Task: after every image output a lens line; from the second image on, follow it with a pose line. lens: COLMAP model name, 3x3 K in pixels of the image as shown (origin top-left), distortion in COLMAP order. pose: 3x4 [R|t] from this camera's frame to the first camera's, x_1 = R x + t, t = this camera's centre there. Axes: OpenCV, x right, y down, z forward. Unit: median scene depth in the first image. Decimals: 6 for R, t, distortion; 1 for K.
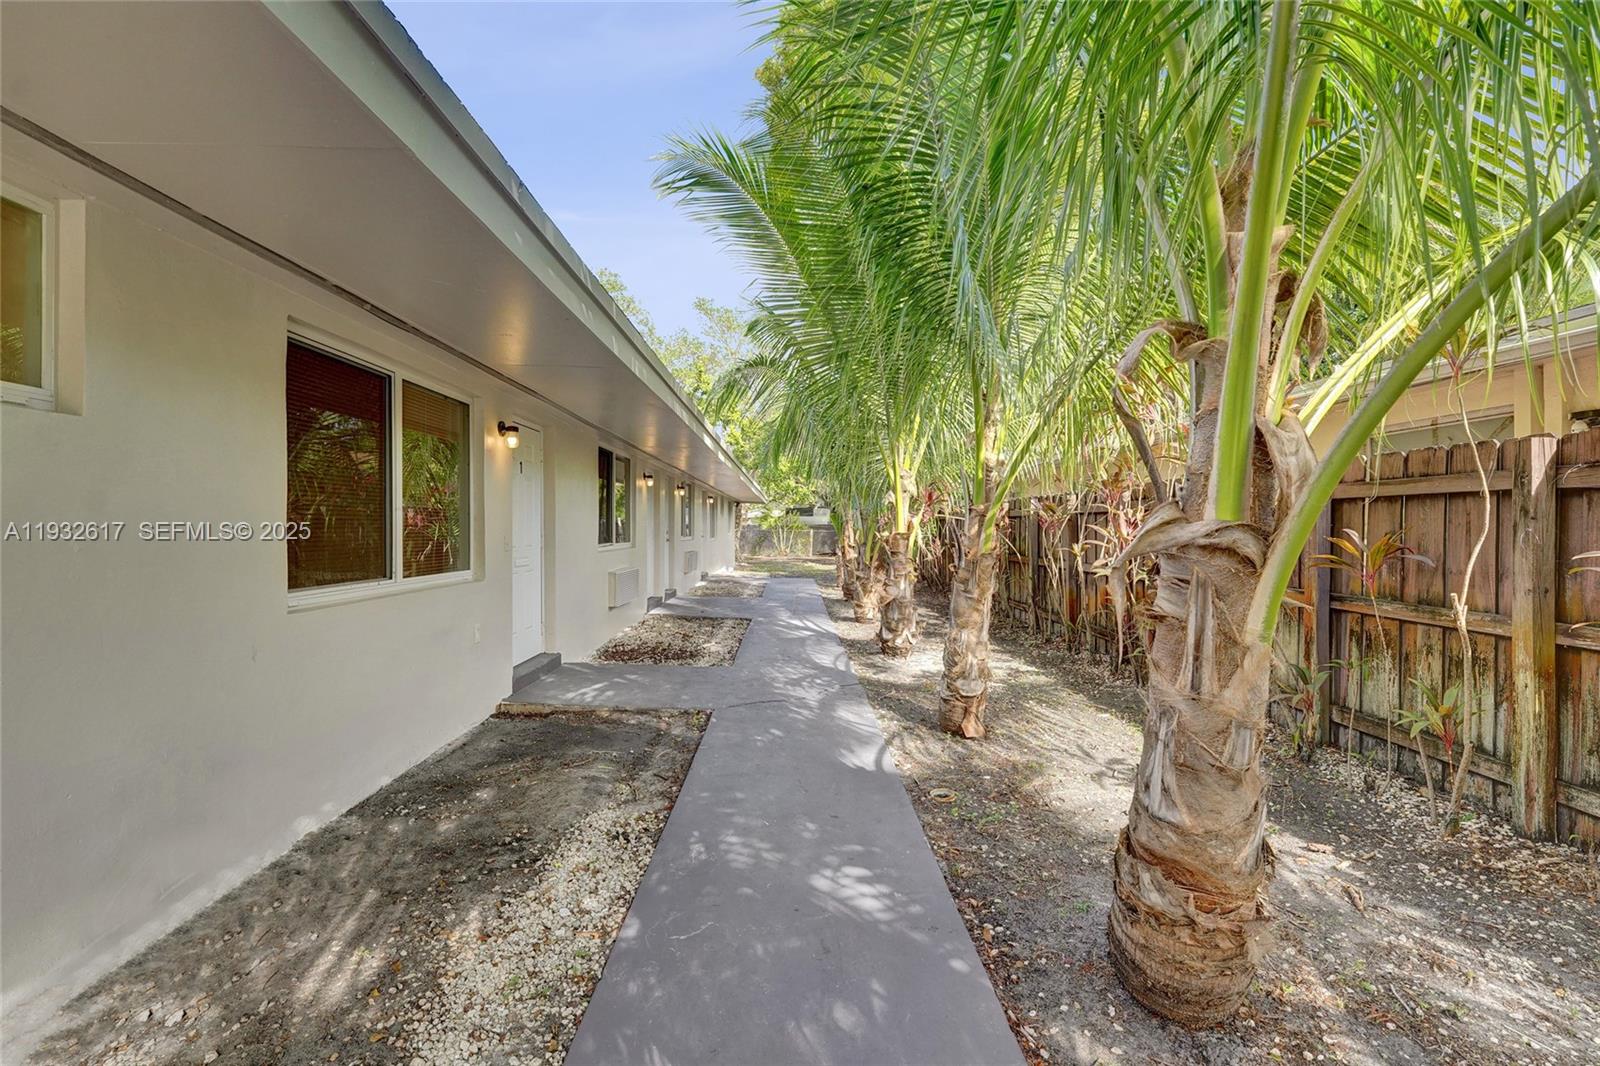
lens RADIAL K [[676.9, 0, 799.4], [0, 676.9, 533.6], [0, 0, 1]] dist [-0.005880, 0.000692]
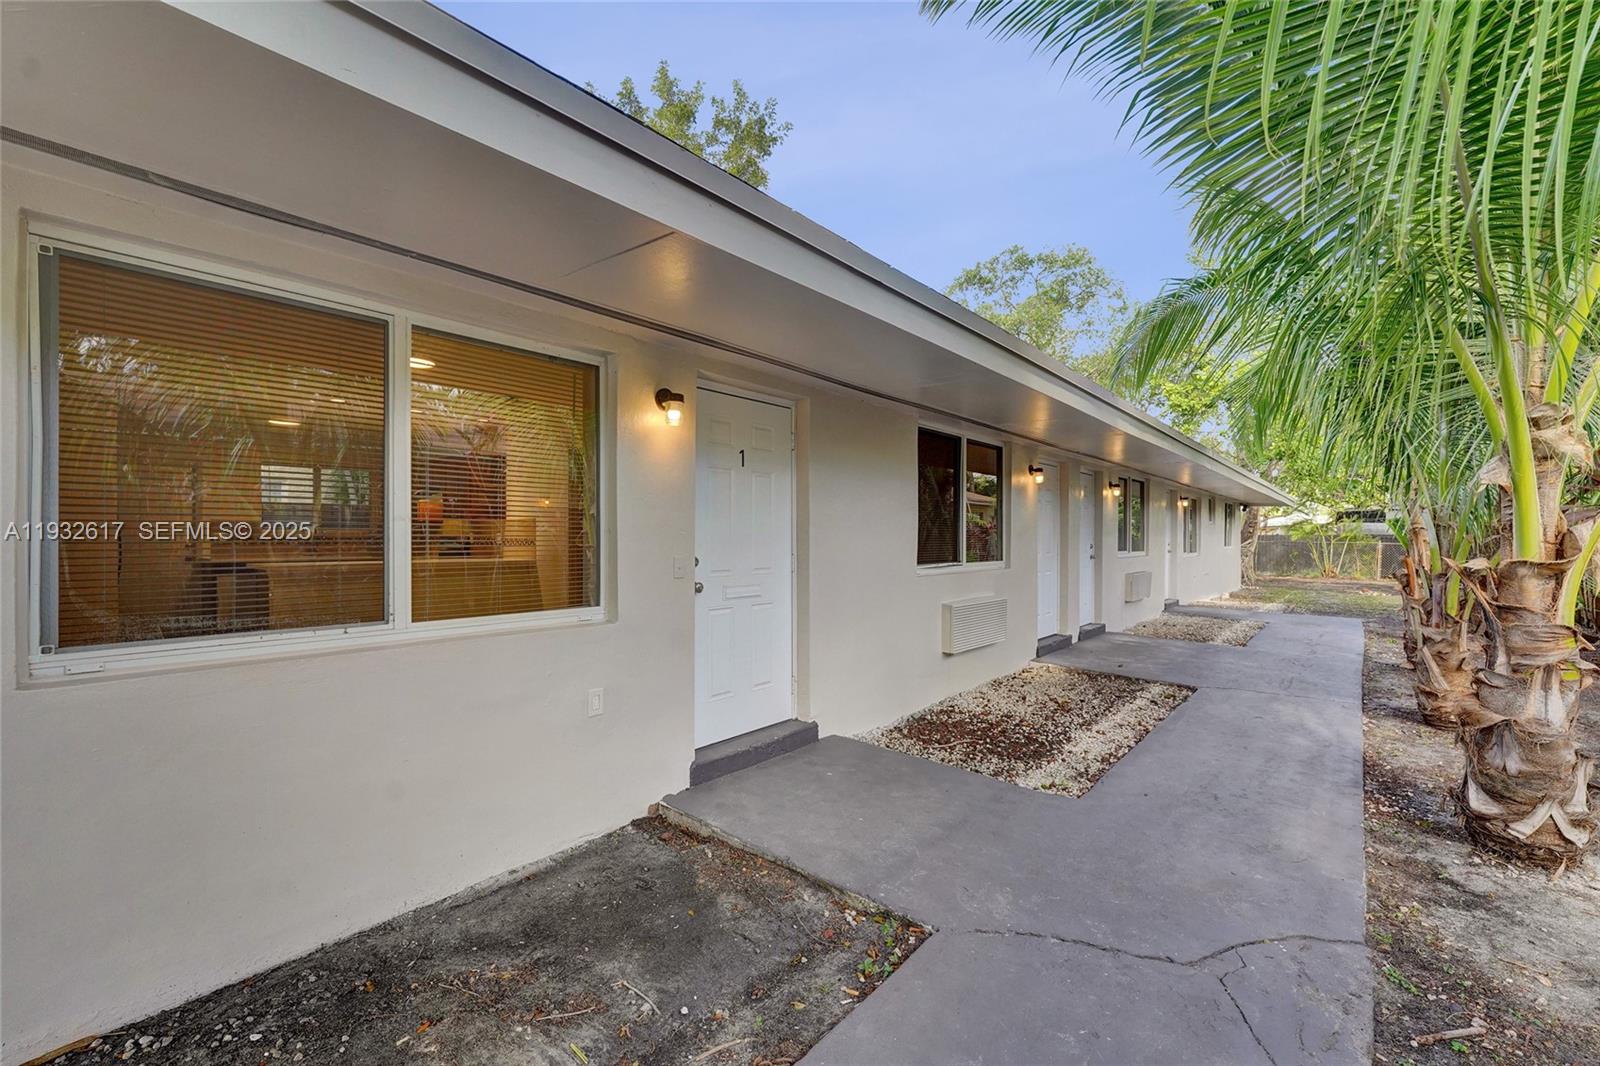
lens RADIAL K [[676.9, 0, 801.9], [0, 676.9, 538.0], [0, 0, 1]] dist [-0.005880, 0.000692]
pose [[0.760786, 0.002408, -0.648999, 0.079332], [-0.007366, 0.999961, -0.004923, -0.009596], [0.648961, 0.008526, 0.760774, 0.411754]]
